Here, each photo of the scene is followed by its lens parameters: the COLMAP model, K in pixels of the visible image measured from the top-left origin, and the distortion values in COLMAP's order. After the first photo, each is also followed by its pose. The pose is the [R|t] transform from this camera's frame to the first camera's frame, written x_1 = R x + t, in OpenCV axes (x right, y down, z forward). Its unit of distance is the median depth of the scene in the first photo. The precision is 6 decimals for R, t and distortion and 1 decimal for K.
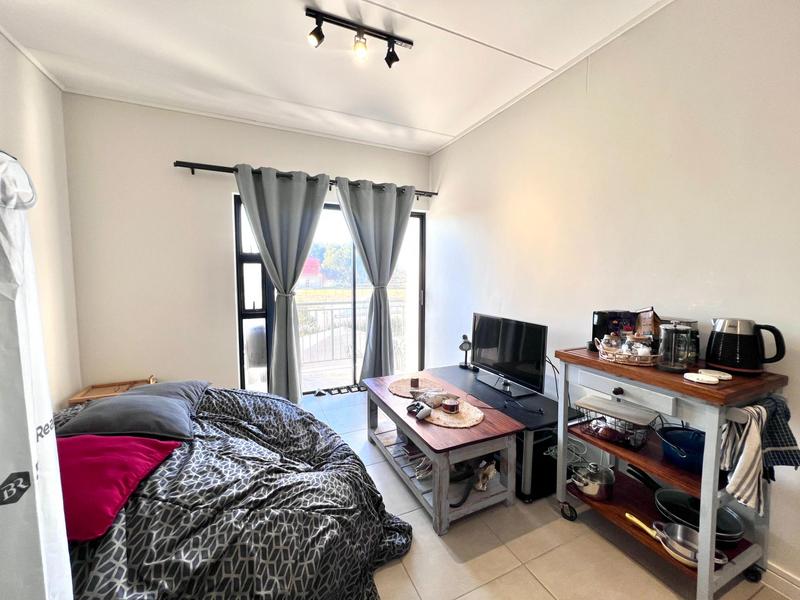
lens RADIAL K [[320.0, 0, 399.5], [0, 320.0, 296.7], [0, 0, 1]] dist [-0.000418, -0.000062]
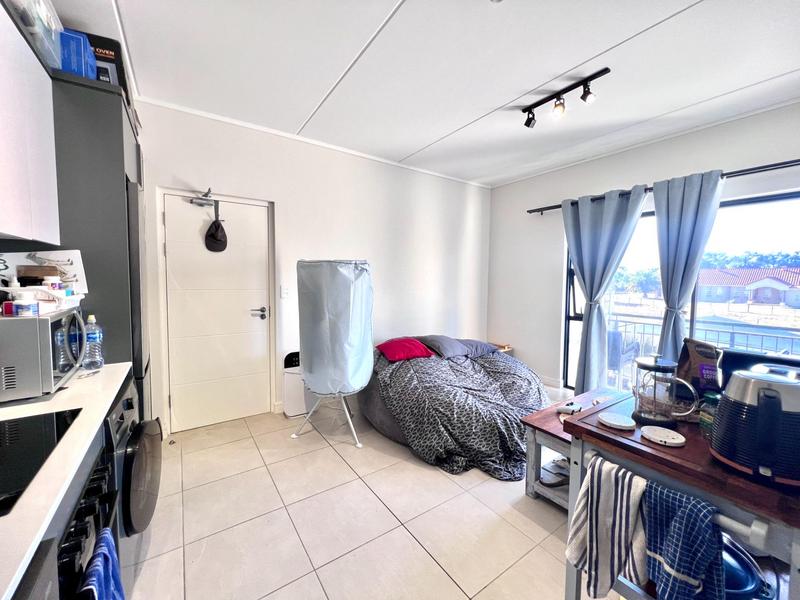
lens RADIAL K [[320.0, 0, 399.5], [0, 320.0, 296.7], [0, 0, 1]] dist [-0.000418, -0.000062]
pose [[0.165933, 0.053632, -0.984678, 0.707487], [-0.078939, 0.996038, 0.040948, -0.019359], [0.982973, 0.070935, 0.169509, 0.140548]]
